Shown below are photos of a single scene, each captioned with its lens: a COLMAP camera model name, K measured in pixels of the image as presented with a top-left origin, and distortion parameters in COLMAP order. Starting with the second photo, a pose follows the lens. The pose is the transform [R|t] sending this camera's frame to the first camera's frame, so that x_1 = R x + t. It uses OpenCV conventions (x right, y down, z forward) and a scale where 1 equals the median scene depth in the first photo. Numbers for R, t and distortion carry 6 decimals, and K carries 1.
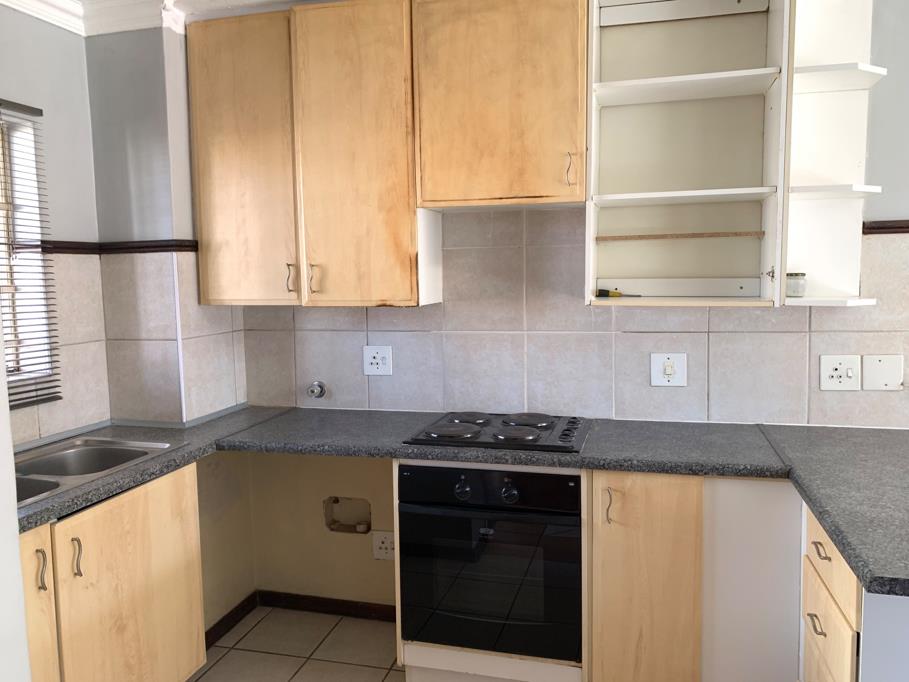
lens RADIAL K [[712.2, 0, 454.5], [0, 712.2, 341.0], [0, 0, 1]] dist [0.106614, -0.145826]
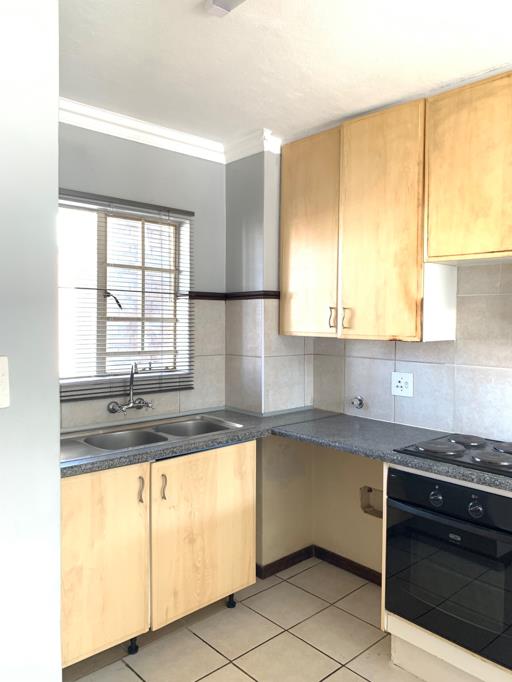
lens RADIAL K [[534.4, 0, 256.0], [0, 534.4, 341.0], [0, 0, 1]] dist [0.106614, -0.145826]
pose [[0.845173, 0.046892, -0.532432, 0.204881], [-0.074324, 0.996777, -0.030193, -0.001187], [0.529301, 0.065091, 0.845934, 0.060055]]
